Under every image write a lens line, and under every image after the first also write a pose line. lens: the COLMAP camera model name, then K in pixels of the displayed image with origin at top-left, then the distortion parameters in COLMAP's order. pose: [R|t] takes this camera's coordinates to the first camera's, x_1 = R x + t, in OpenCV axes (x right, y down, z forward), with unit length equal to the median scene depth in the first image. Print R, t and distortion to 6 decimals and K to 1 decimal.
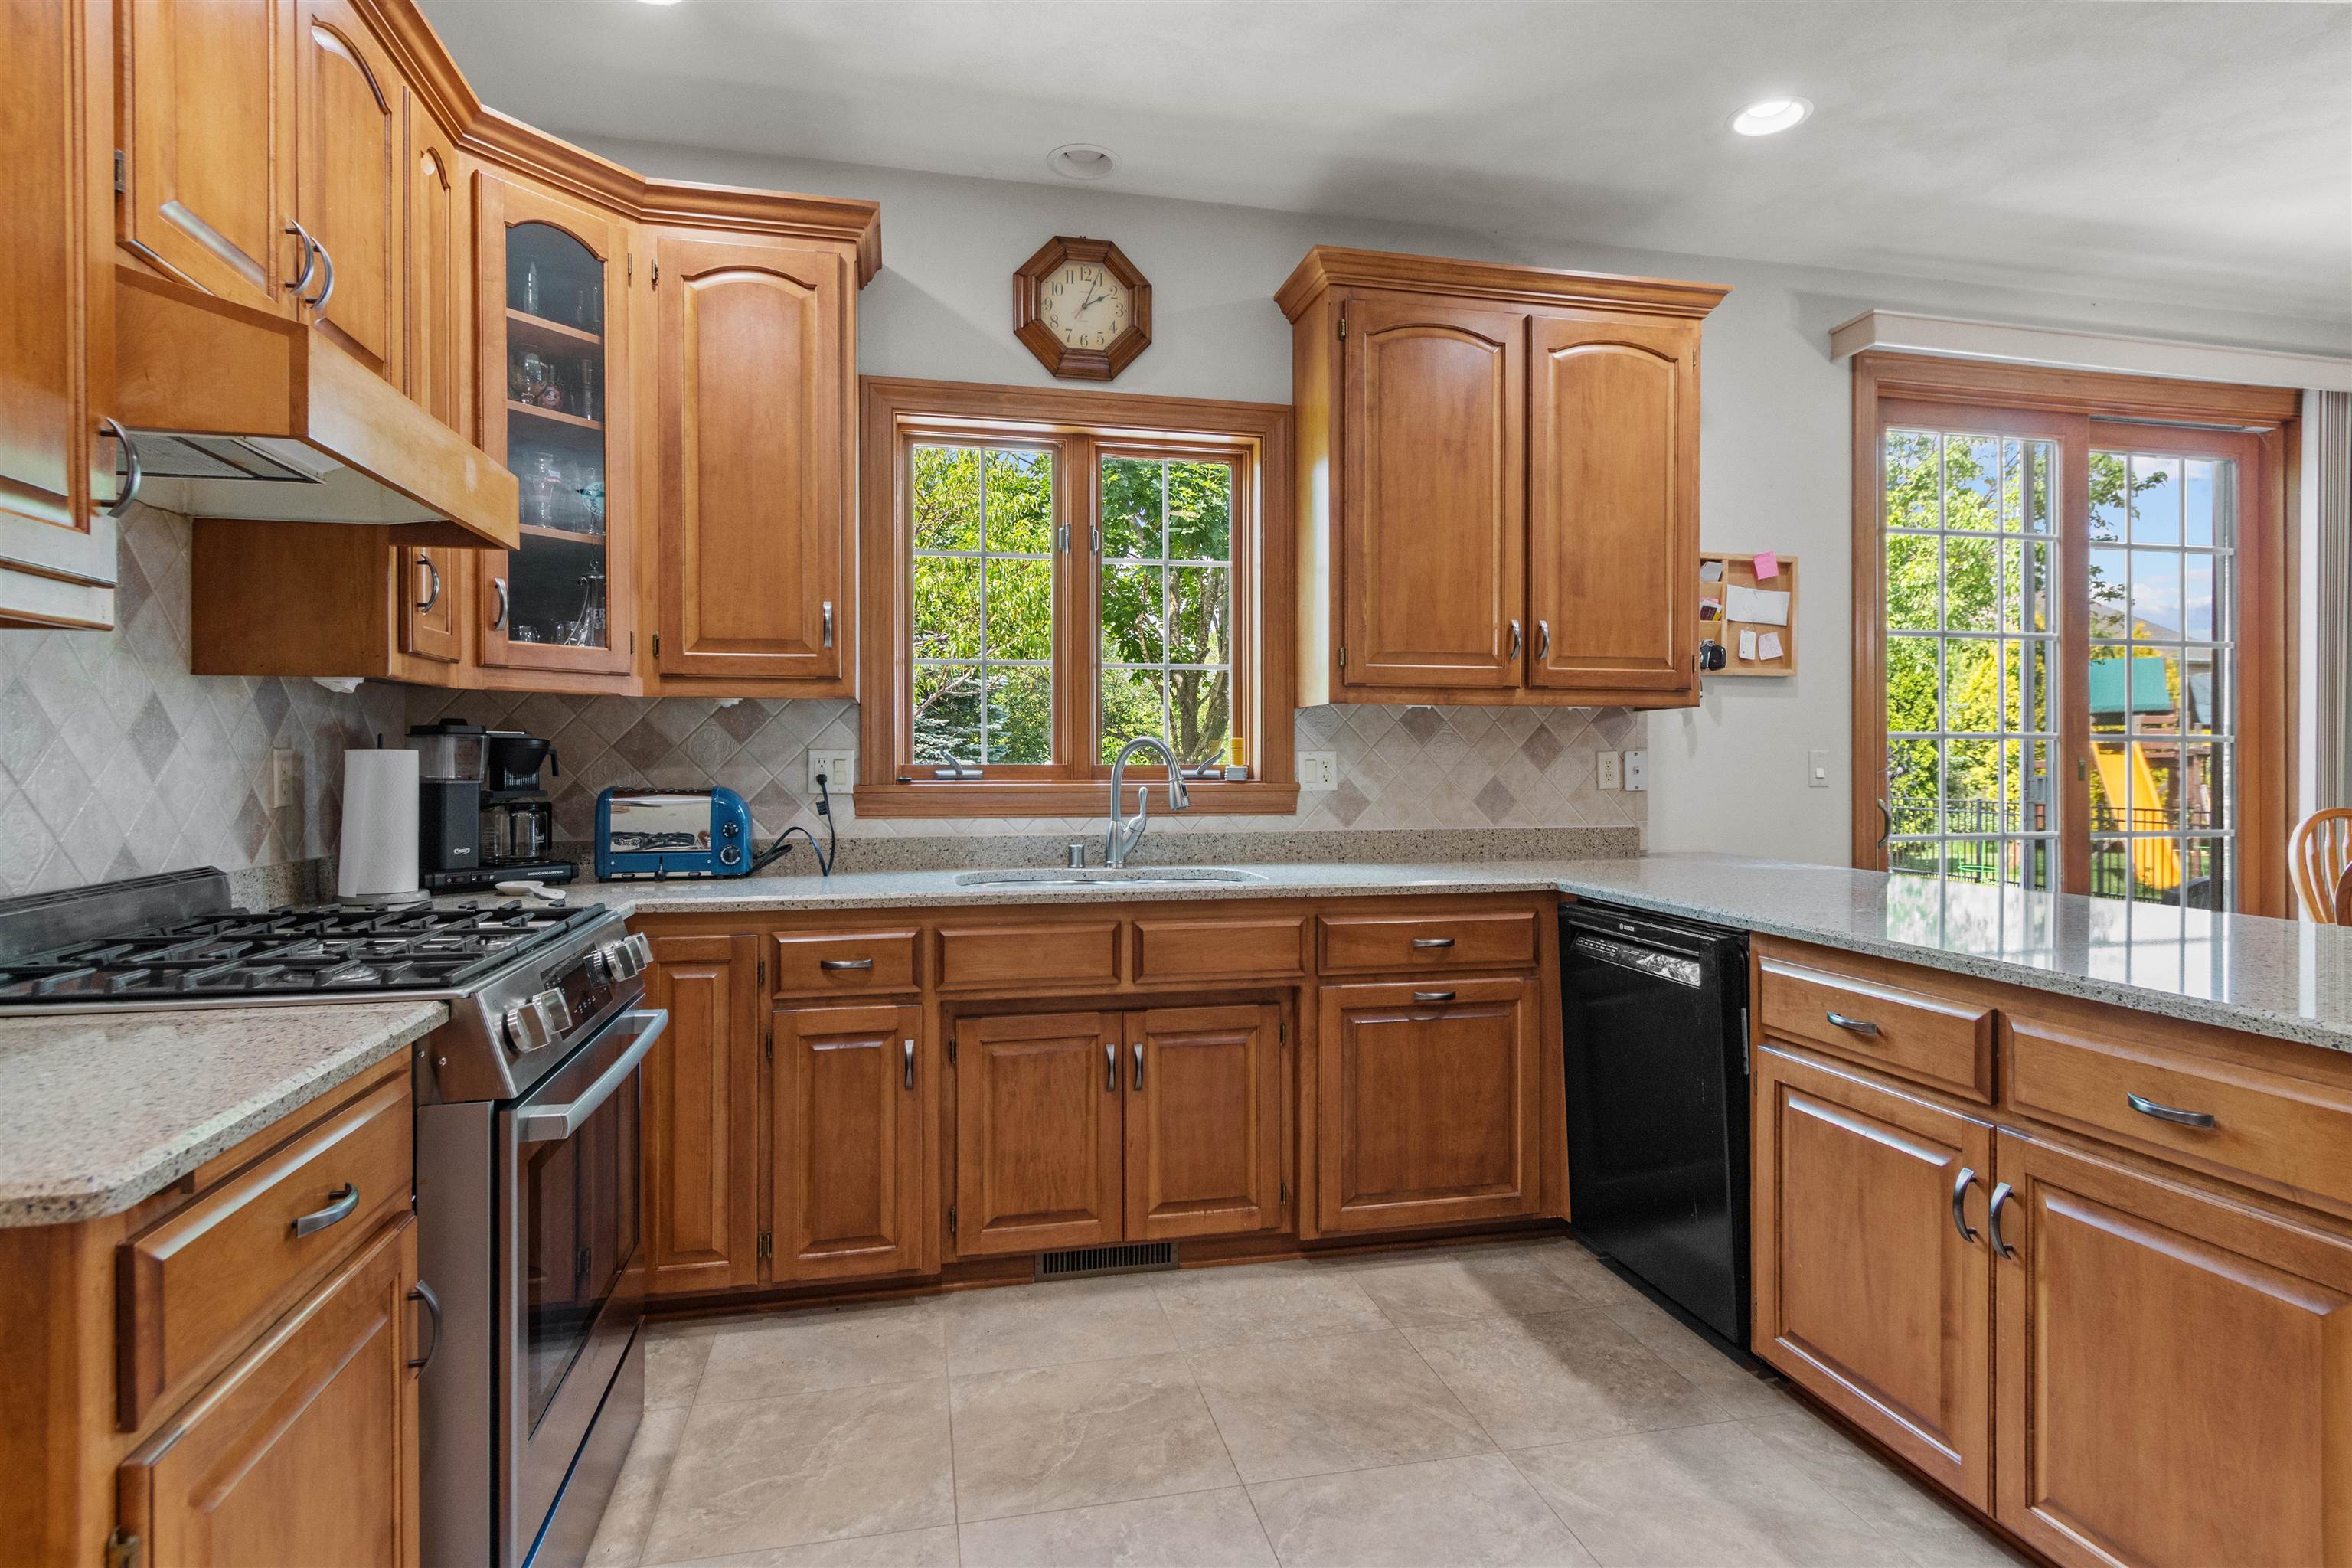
lens RADIAL K [[1217.3, 0, 1188.7], [0, 1217.3, 763.9], [0, 0, 1]] dist [0.007572, -0.004550]
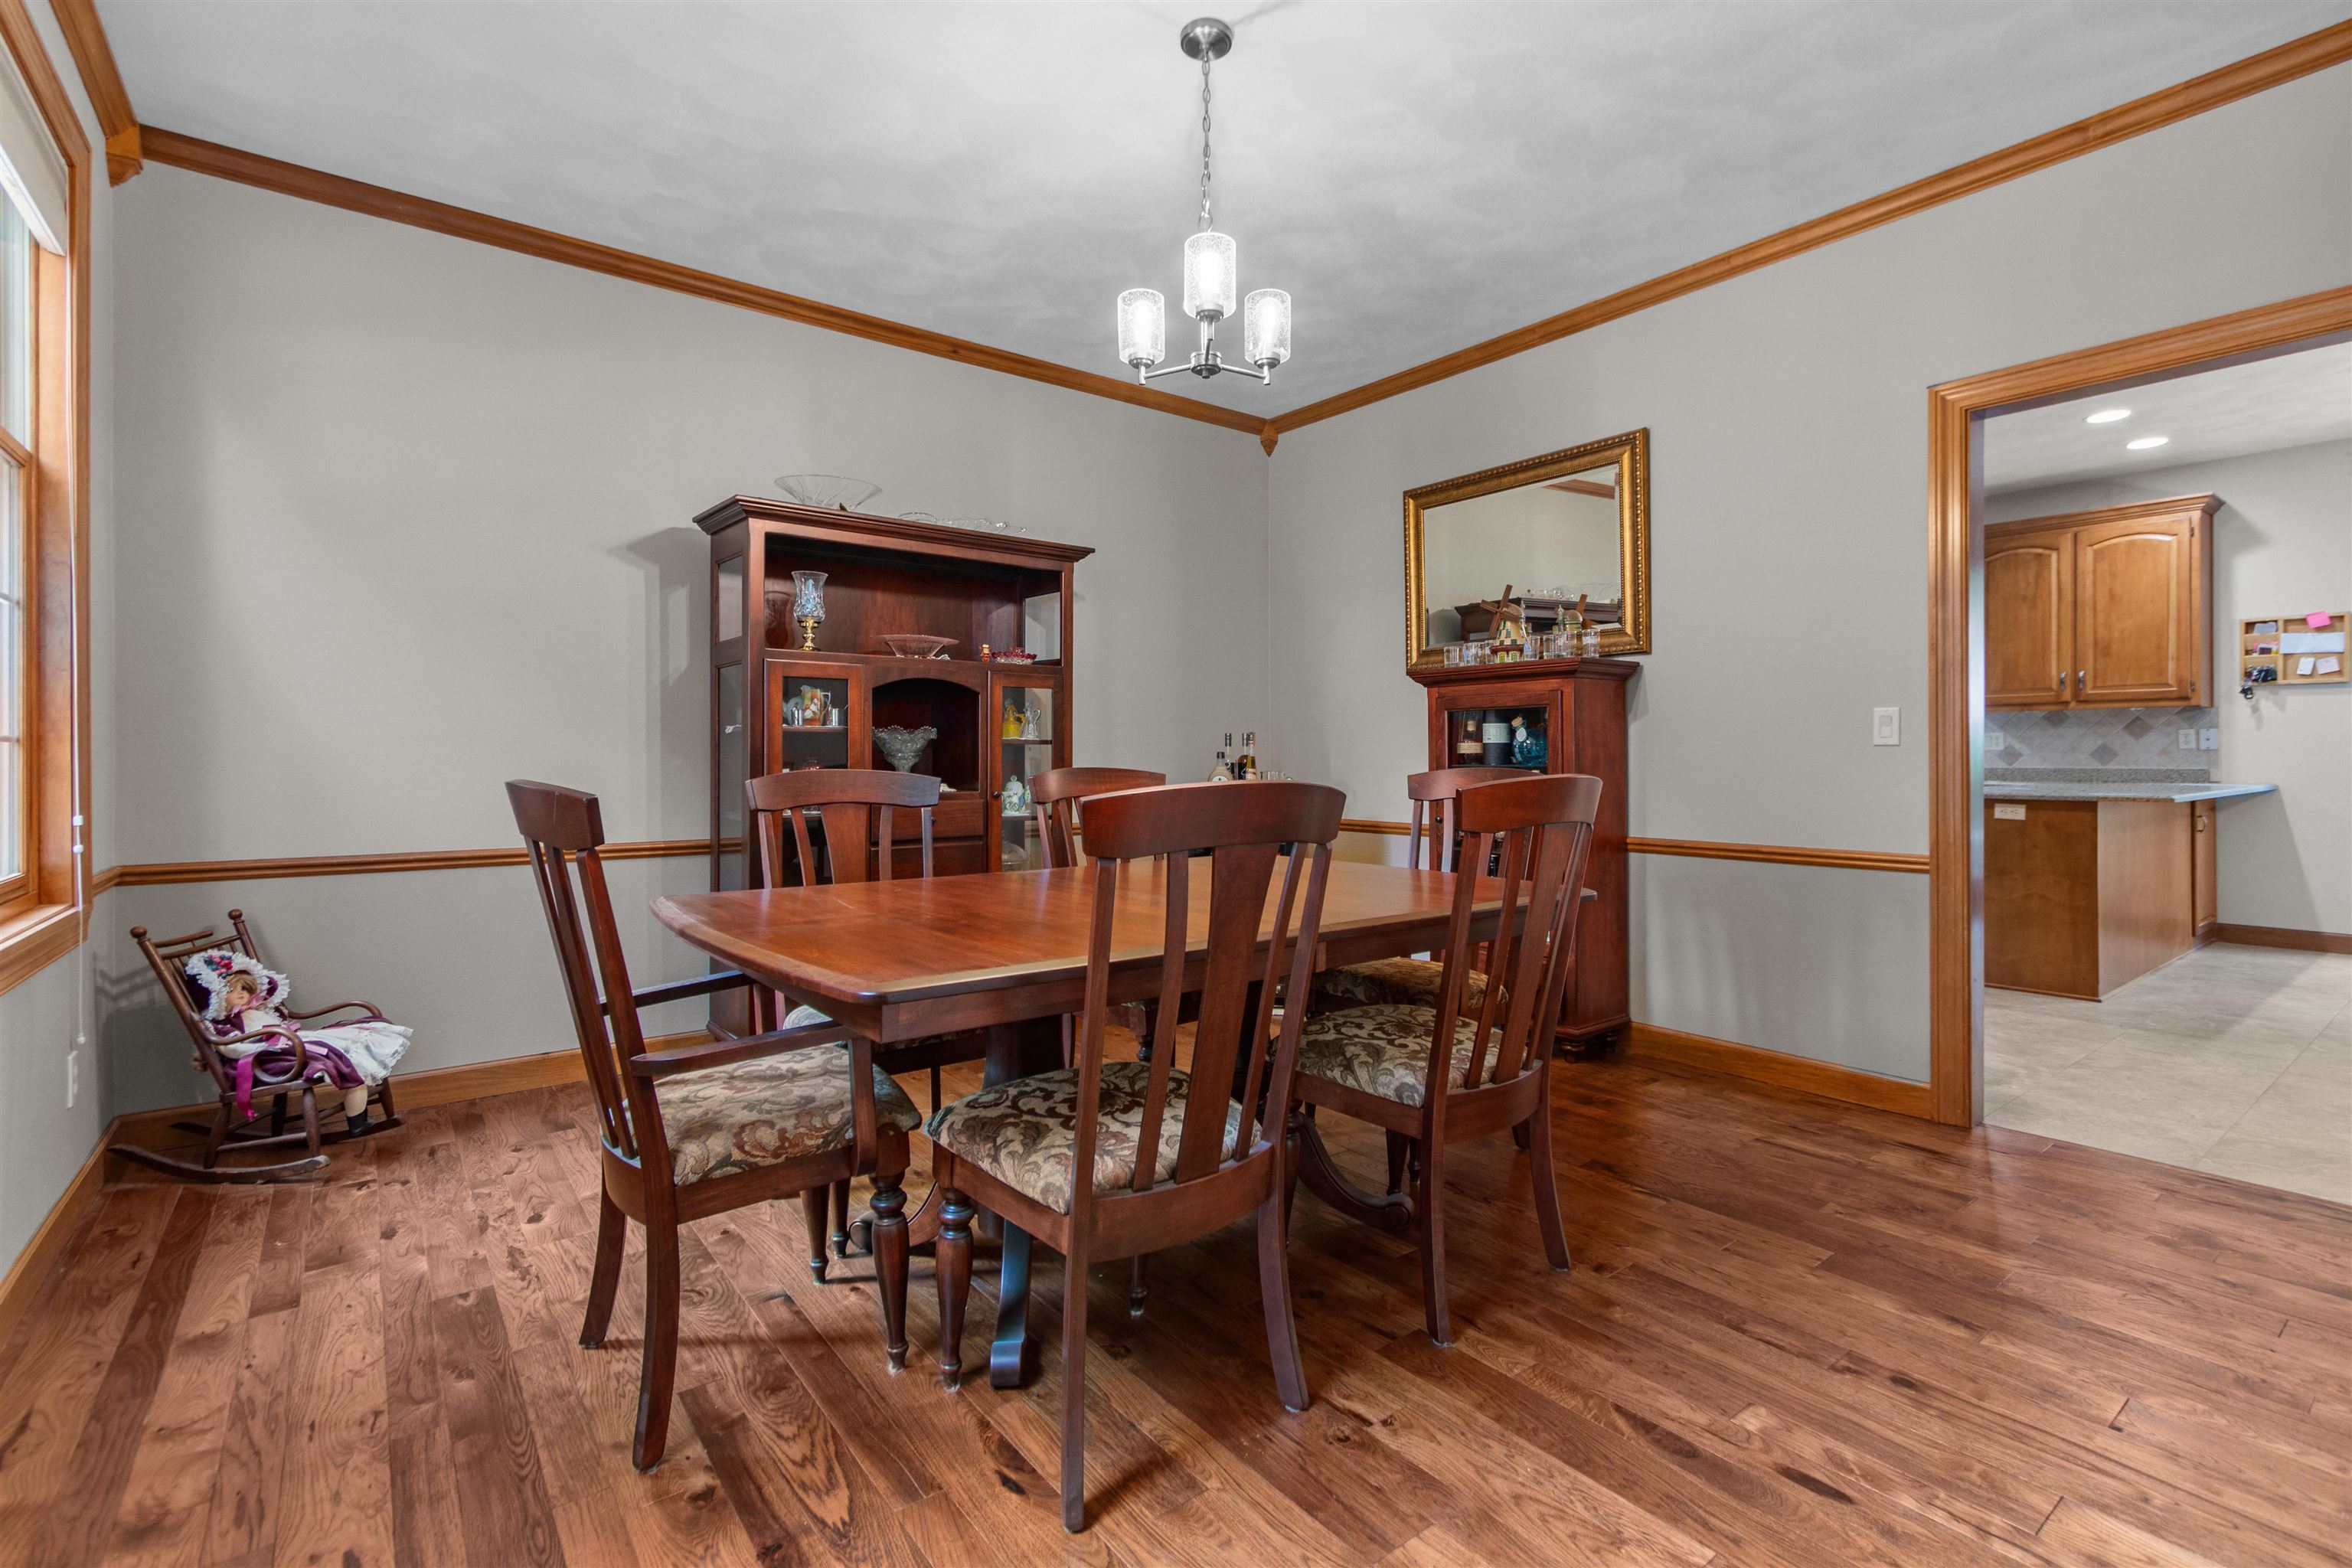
lens RADIAL K [[1070.2, 0, 1190.9], [0, 1070.2, 760.4], [0, 0, 1]] dist [0.005665, -0.002670]
pose [[0.421424, 0.000918, -0.906863, 1.523894], [0.000143, 0.999999, 0.001079, 0.045960], [0.906864, -0.000584, 0.421424, -1.411769]]
